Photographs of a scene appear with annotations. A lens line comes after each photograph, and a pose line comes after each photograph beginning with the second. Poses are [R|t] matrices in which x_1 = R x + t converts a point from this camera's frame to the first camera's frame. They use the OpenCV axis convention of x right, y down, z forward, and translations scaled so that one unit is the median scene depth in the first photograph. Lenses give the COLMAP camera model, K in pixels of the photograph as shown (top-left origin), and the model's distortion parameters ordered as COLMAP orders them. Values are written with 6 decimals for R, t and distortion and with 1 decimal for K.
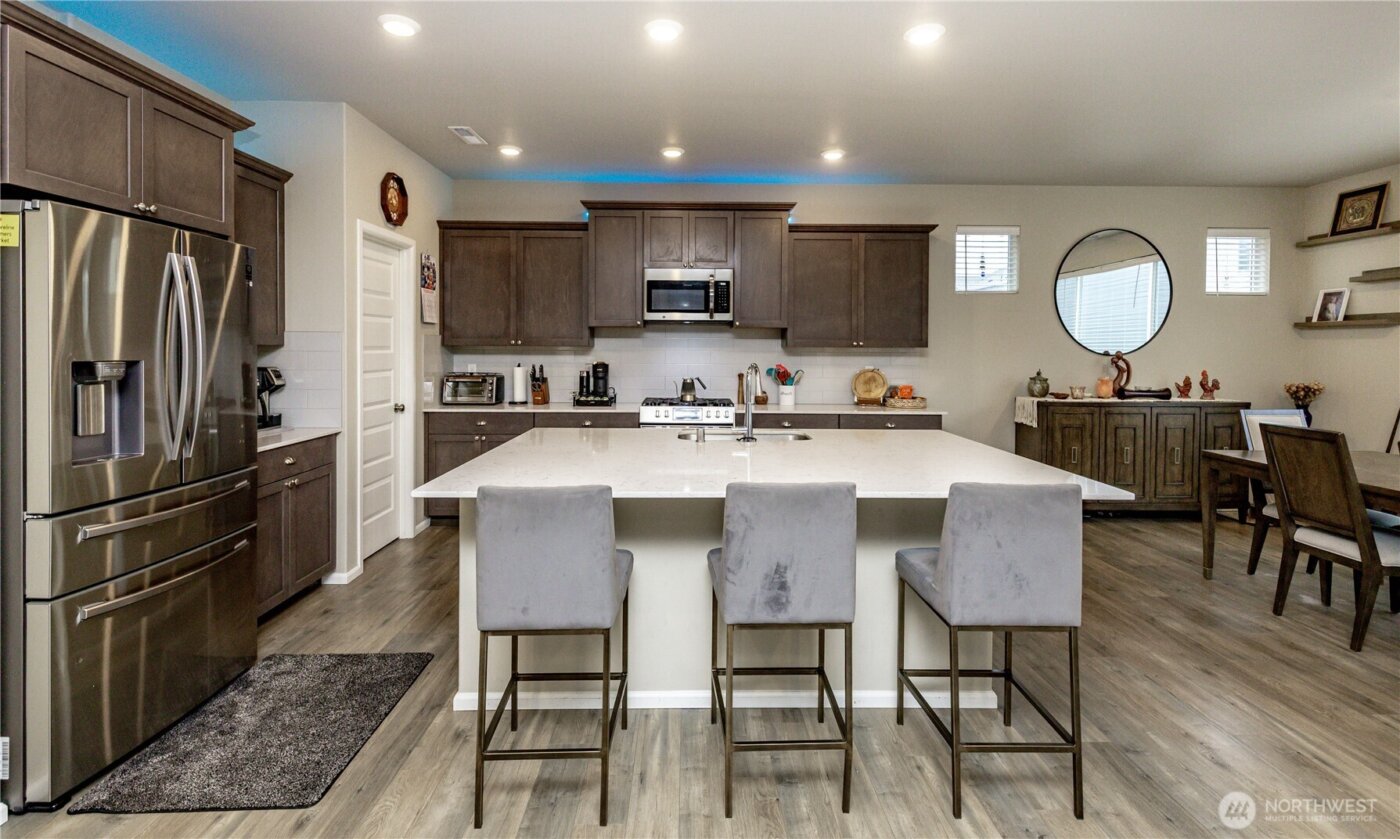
lens RADIAL K [[644.6, 0, 695.1], [0, 644.6, 354.2], [0, 0, 1]] dist [0.009285, -0.000805]
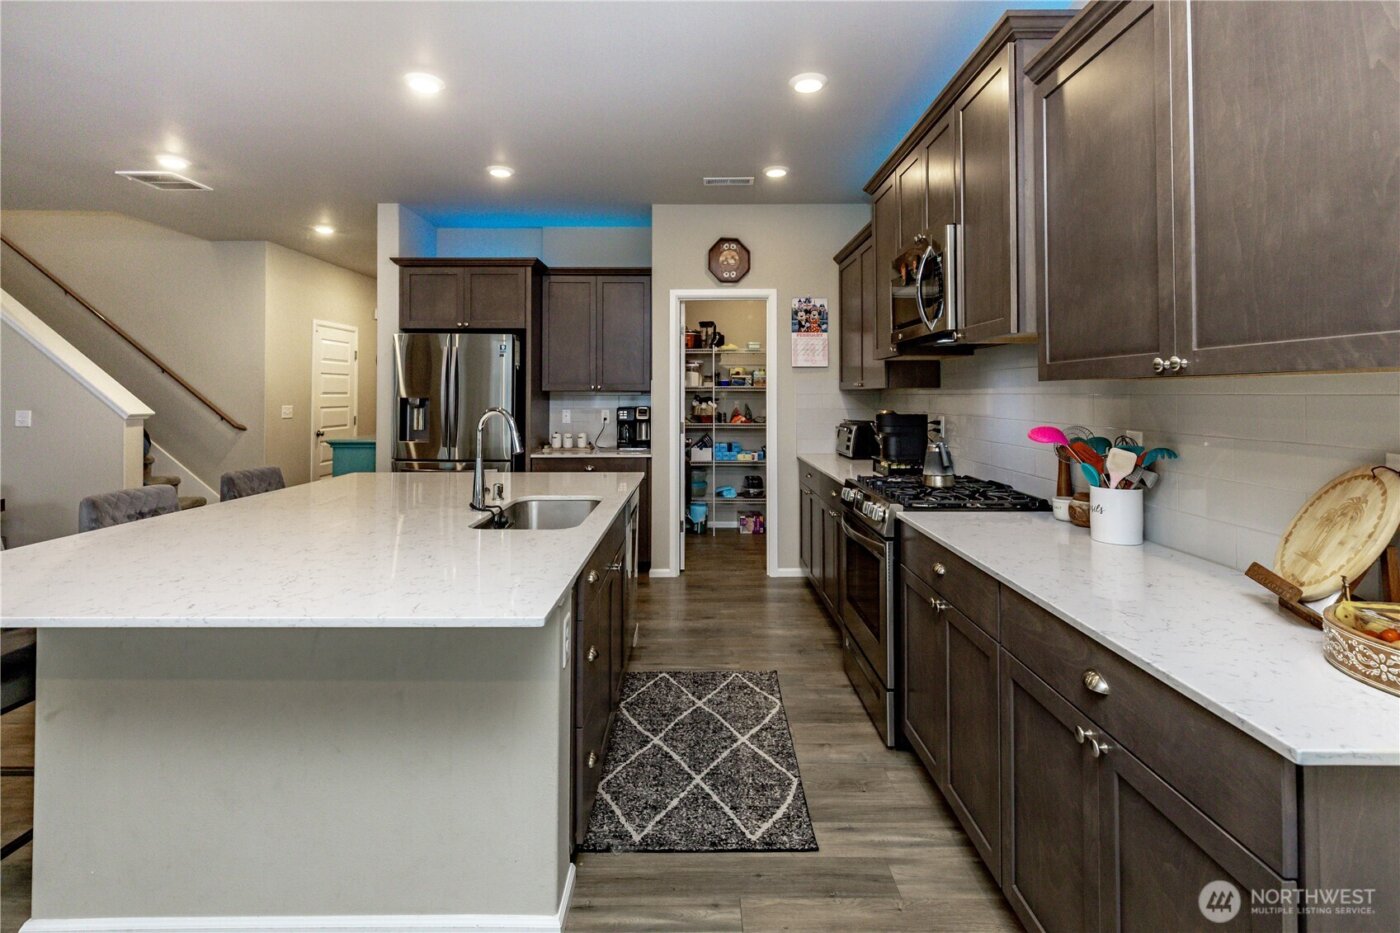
lens RADIAL K [[616.4, 0, 679.2], [0, 616.4, 389.6], [0, 0, 1]] dist [0.008695, -0.000022]
pose [[-0.017201, -0.017658, -0.999696, 0.499667], [-0.008553, 0.999810, -0.017513, 0.003578], [0.999815, 0.008249, -0.017349, 0.779450]]
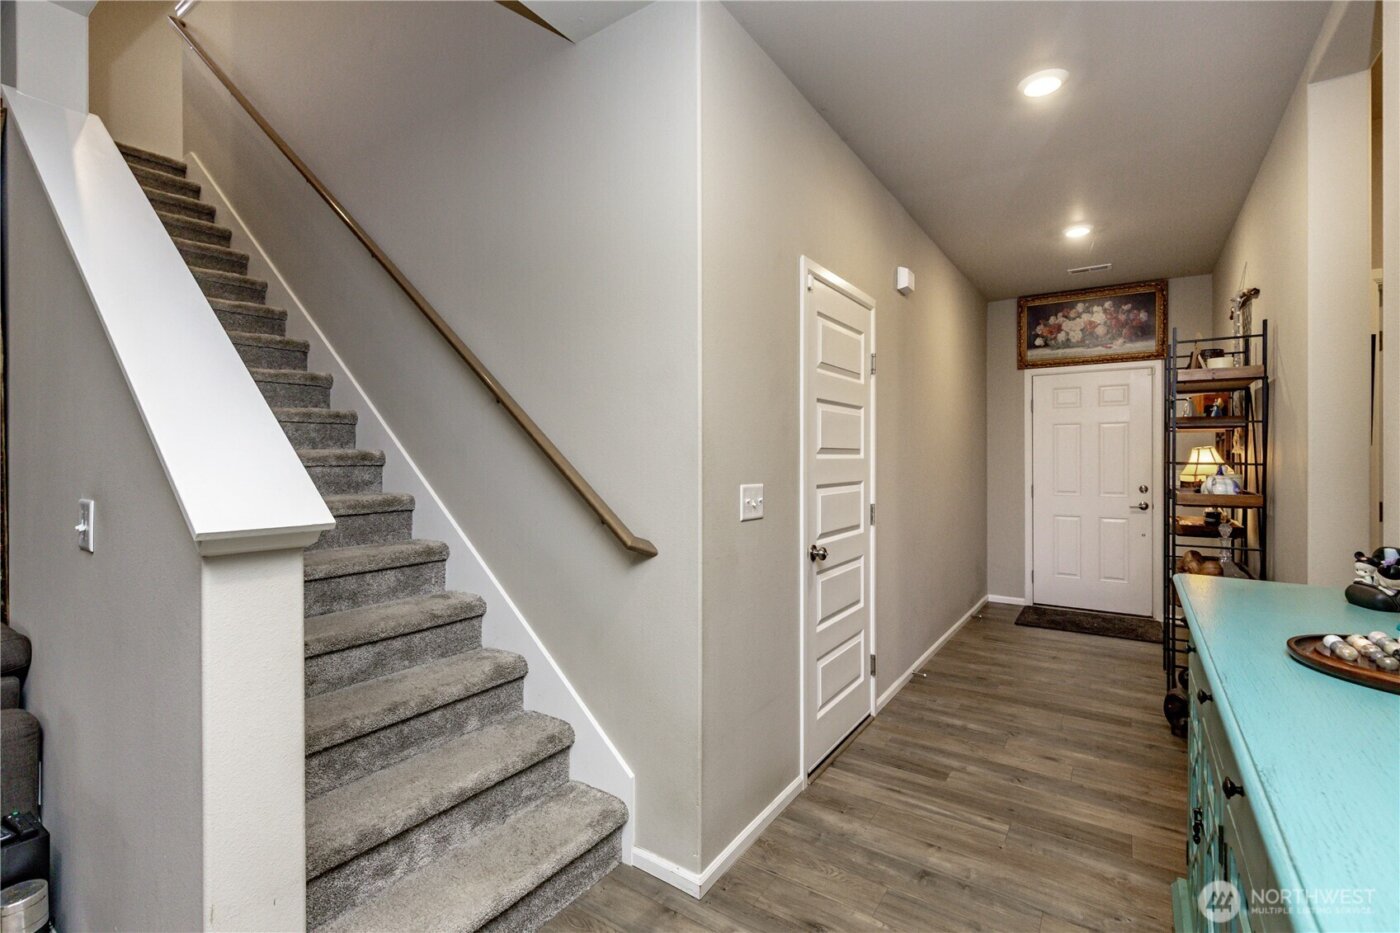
lens RADIAL K [[616.4, 0, 700.0], [0, 616.4, 460.0], [0, 0, 1]] dist [0.008695, -0.000022]
pose [[-0.584827, -0.003174, -0.811152, -0.314202], [-0.008081, 0.999966, 0.001913, 0.003357], [0.811118, 0.007674, -0.584832, 0.224105]]
